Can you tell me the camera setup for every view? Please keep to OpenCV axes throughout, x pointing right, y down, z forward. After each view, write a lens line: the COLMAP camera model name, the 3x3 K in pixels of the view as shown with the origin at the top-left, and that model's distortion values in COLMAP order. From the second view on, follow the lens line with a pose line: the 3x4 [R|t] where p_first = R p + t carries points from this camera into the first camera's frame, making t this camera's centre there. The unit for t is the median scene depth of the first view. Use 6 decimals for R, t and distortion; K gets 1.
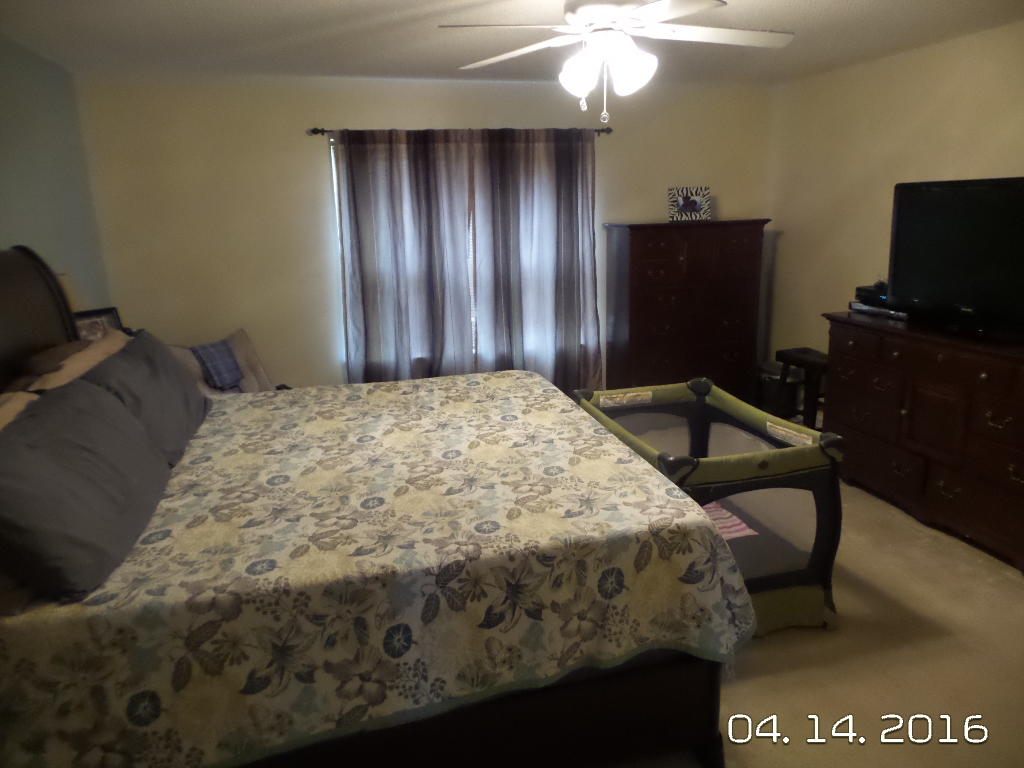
lens RADIAL K [[706.1, 0, 525.2], [0, 706.1, 385.8], [0, 0, 1]] dist [-0.009368, 0.010909]
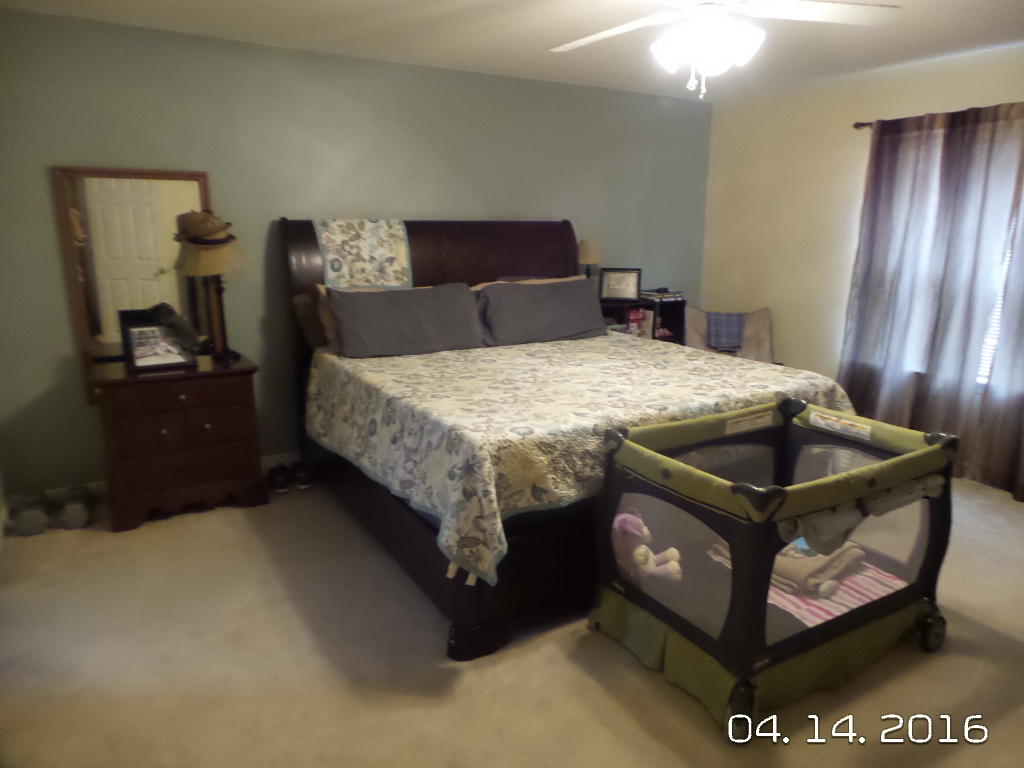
lens RADIAL K [[706.1, 0, 525.2], [0, 706.1, 385.8], [0, 0, 1]] dist [-0.009368, 0.010909]
pose [[0.267572, 0.239394, -0.933325, 1.037444], [-0.253094, 0.952092, 0.171650, -0.094175], [0.929704, 0.190290, 0.315342, 0.512027]]
